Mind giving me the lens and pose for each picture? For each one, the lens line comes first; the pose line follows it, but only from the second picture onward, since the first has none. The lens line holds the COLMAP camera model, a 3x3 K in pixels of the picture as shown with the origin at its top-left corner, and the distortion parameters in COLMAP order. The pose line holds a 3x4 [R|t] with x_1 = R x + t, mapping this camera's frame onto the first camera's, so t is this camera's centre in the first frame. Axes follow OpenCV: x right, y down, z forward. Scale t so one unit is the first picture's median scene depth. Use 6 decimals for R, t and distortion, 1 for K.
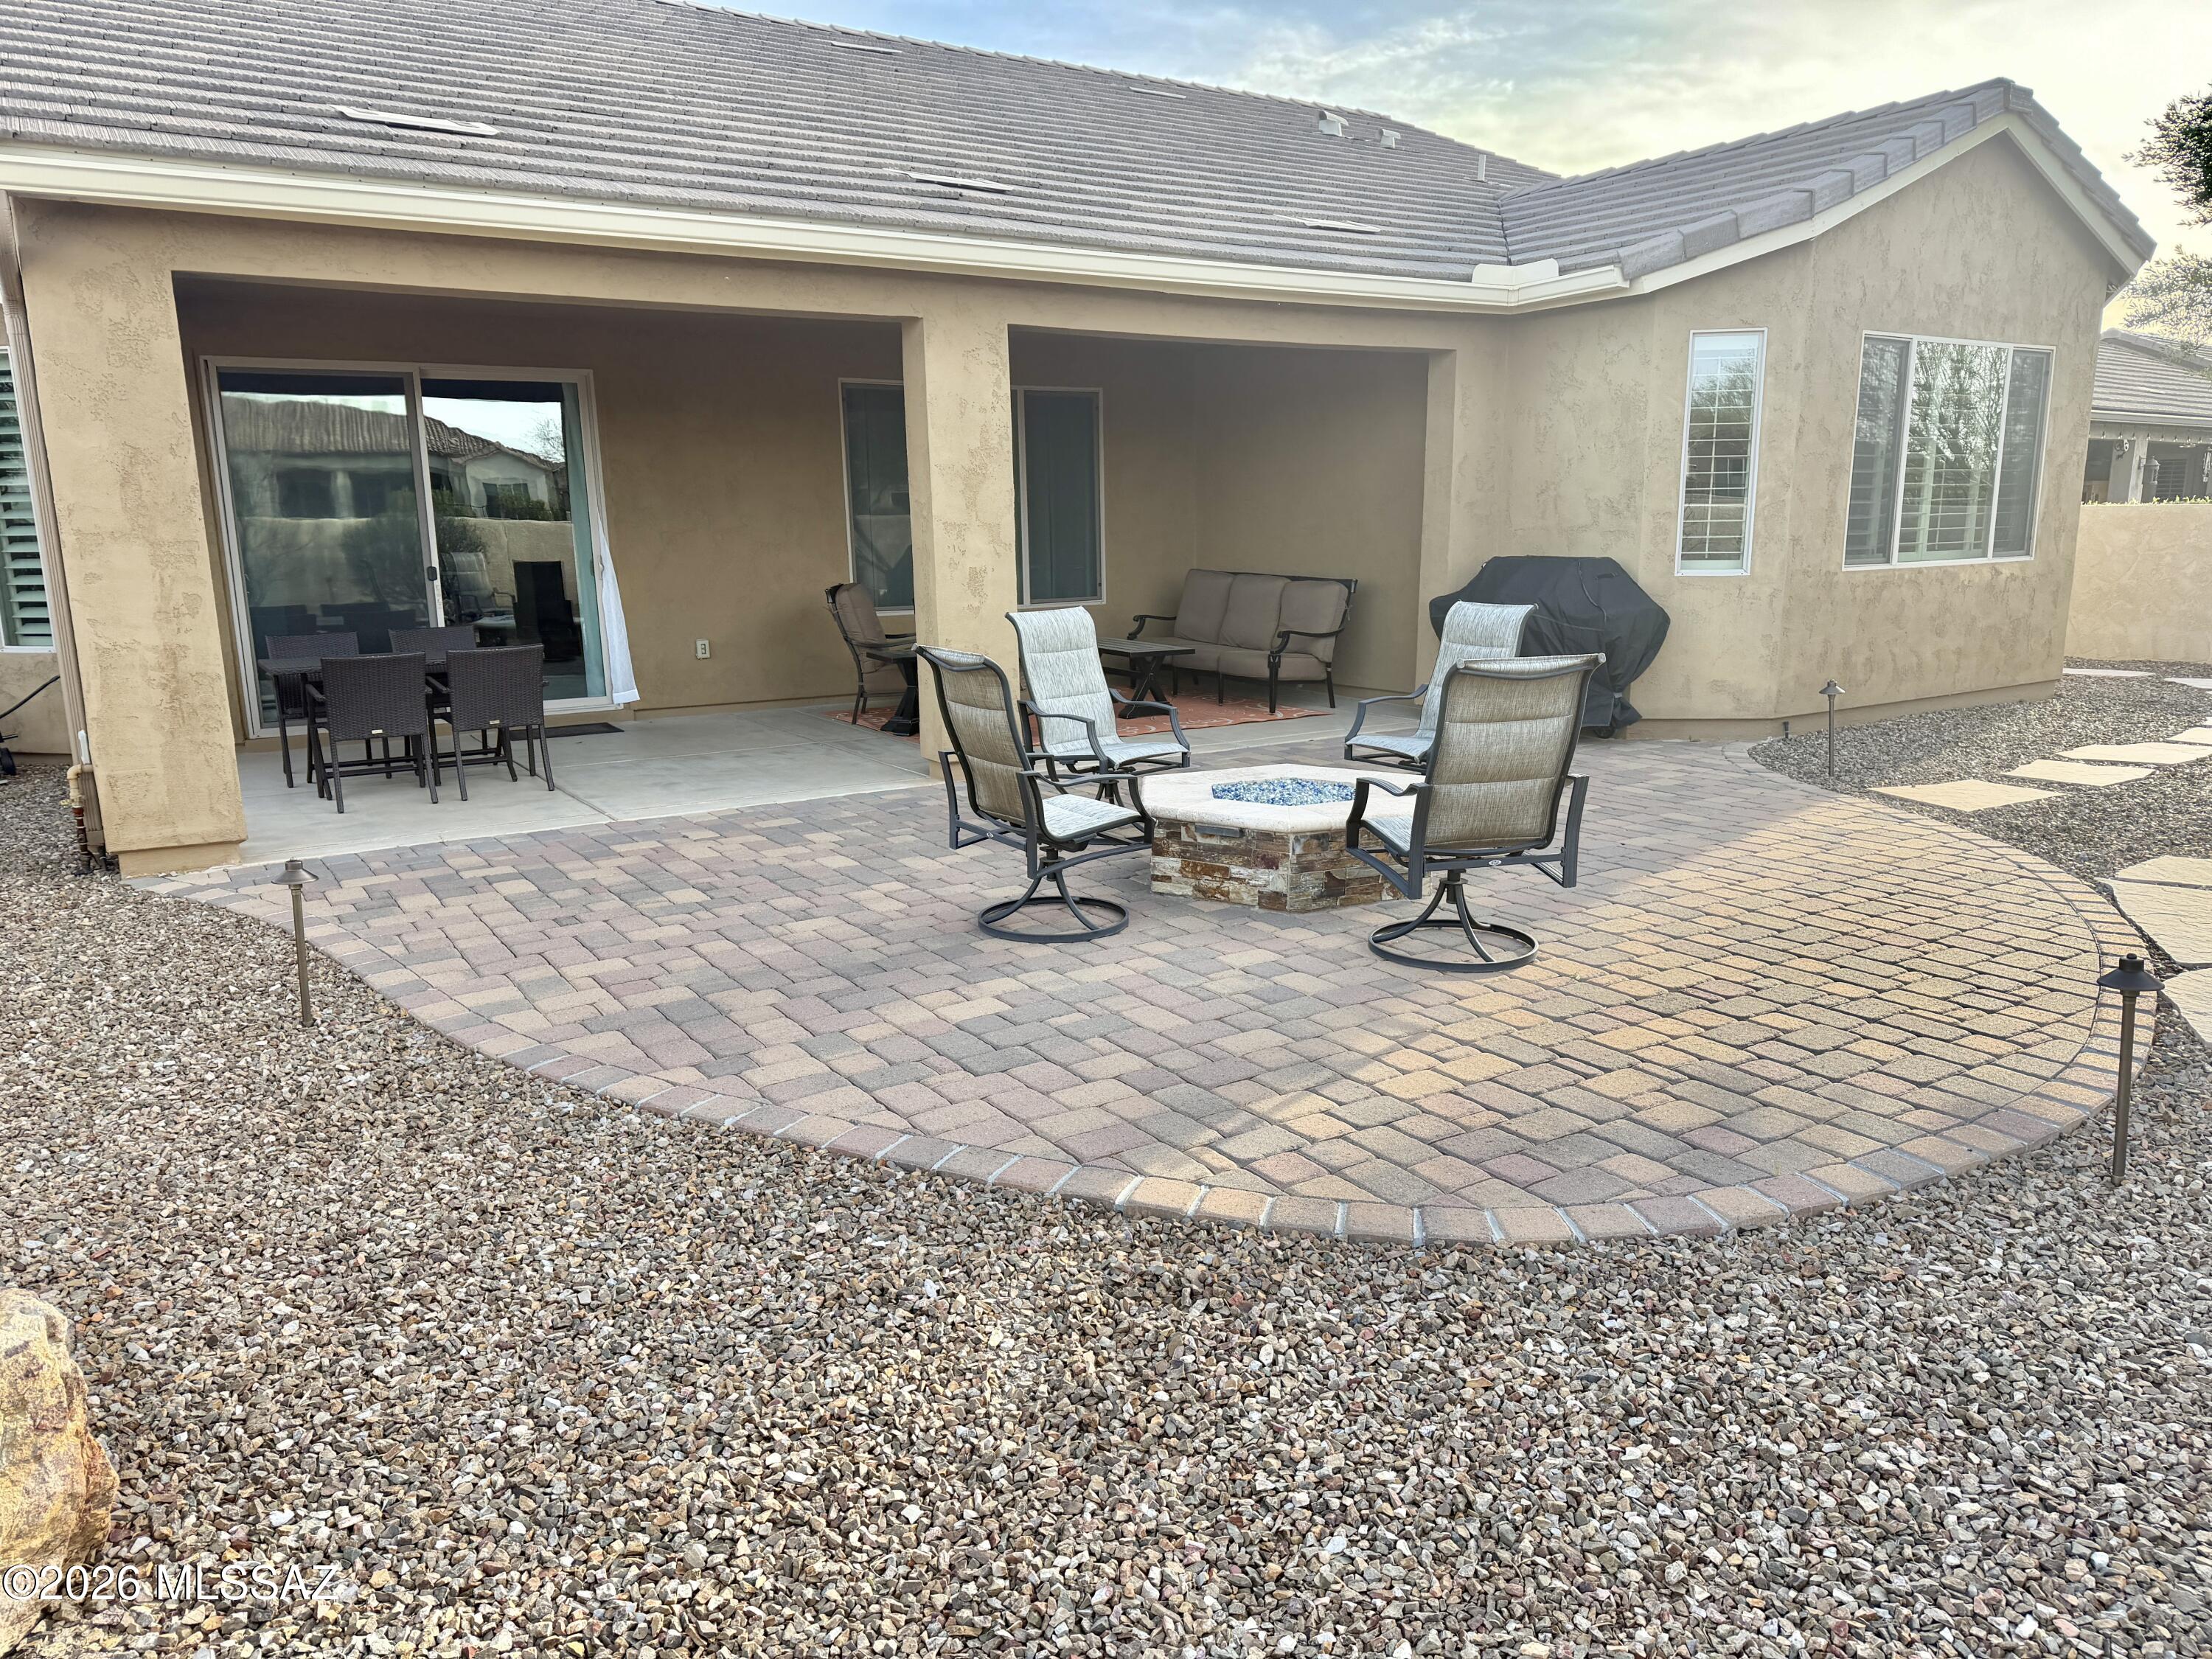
lens RADIAL K [[1577.8, 0, 1106.0], [0, 1577.8, 829.5], [0, 0, 1]] dist [0.043253, -0.000636]
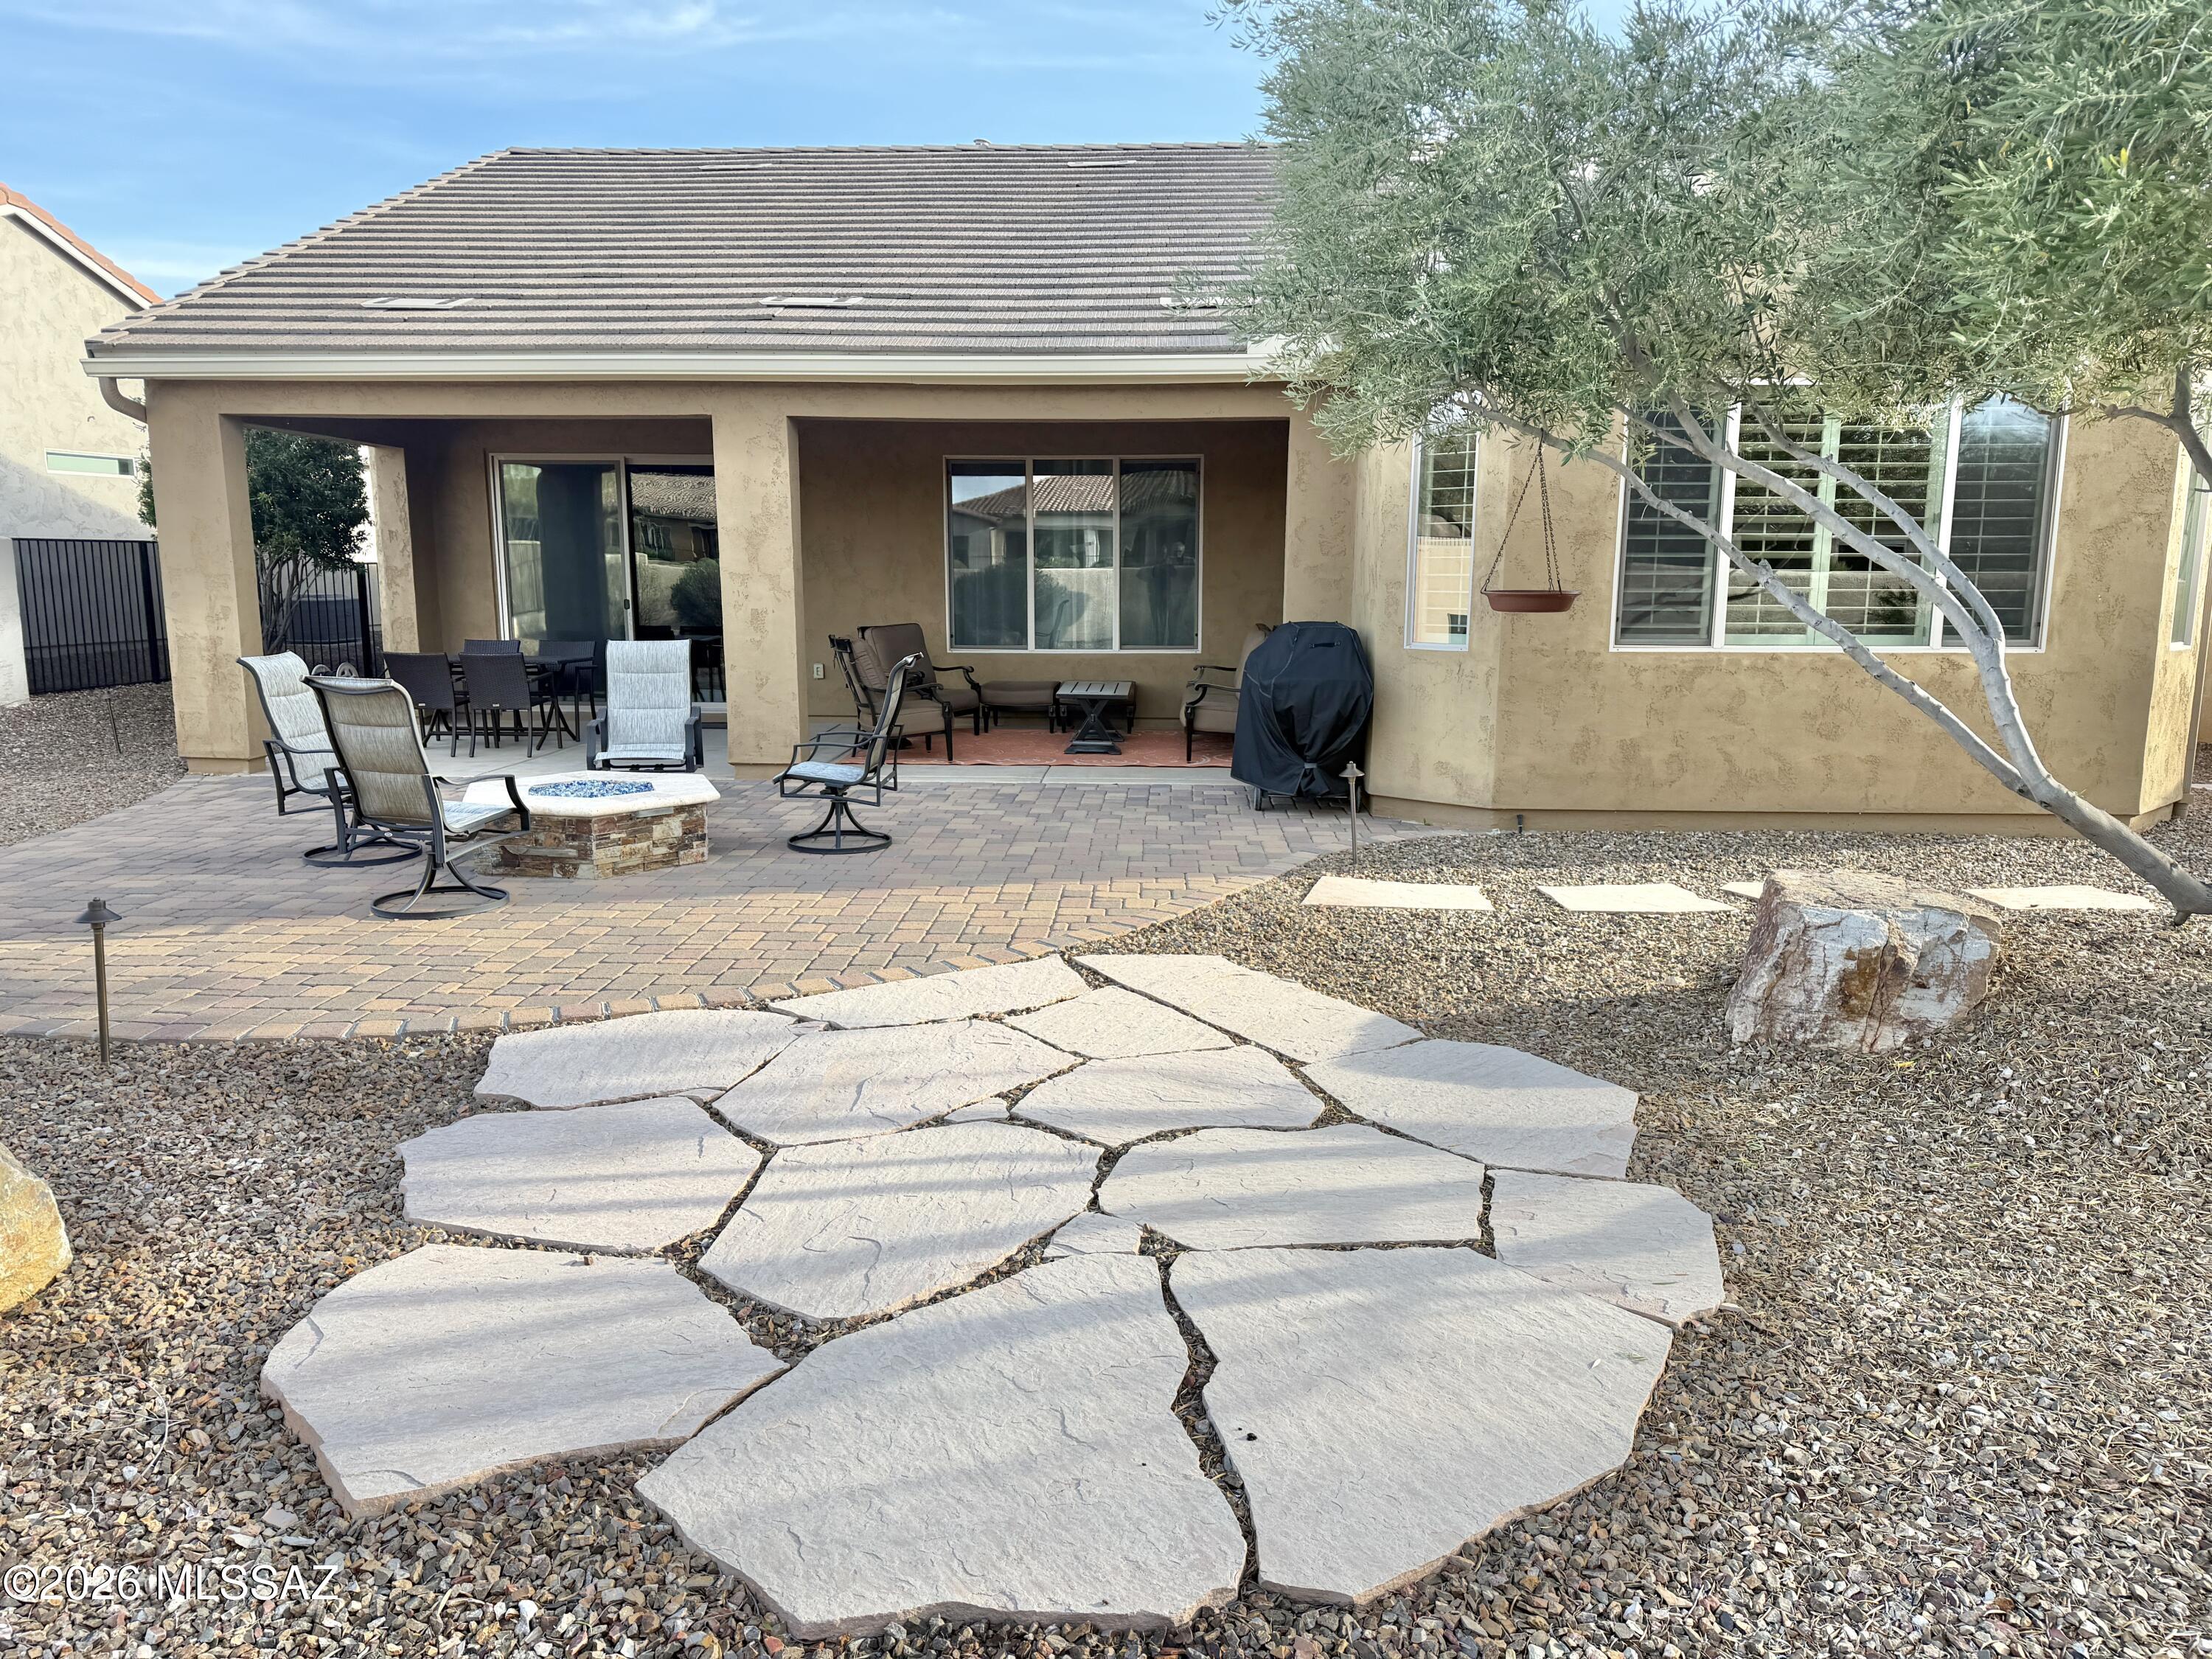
lens RADIAL K [[1577.8, 0, 1106.0], [0, 1577.8, 829.5], [0, 0, 1]] dist [0.043253, -0.000636]
pose [[0.818050, 0.112644, -0.564008, 0.717646], [-0.125059, 0.992008, 0.016736, -0.043376], [0.561386, 0.056843, 0.825600, 0.120019]]
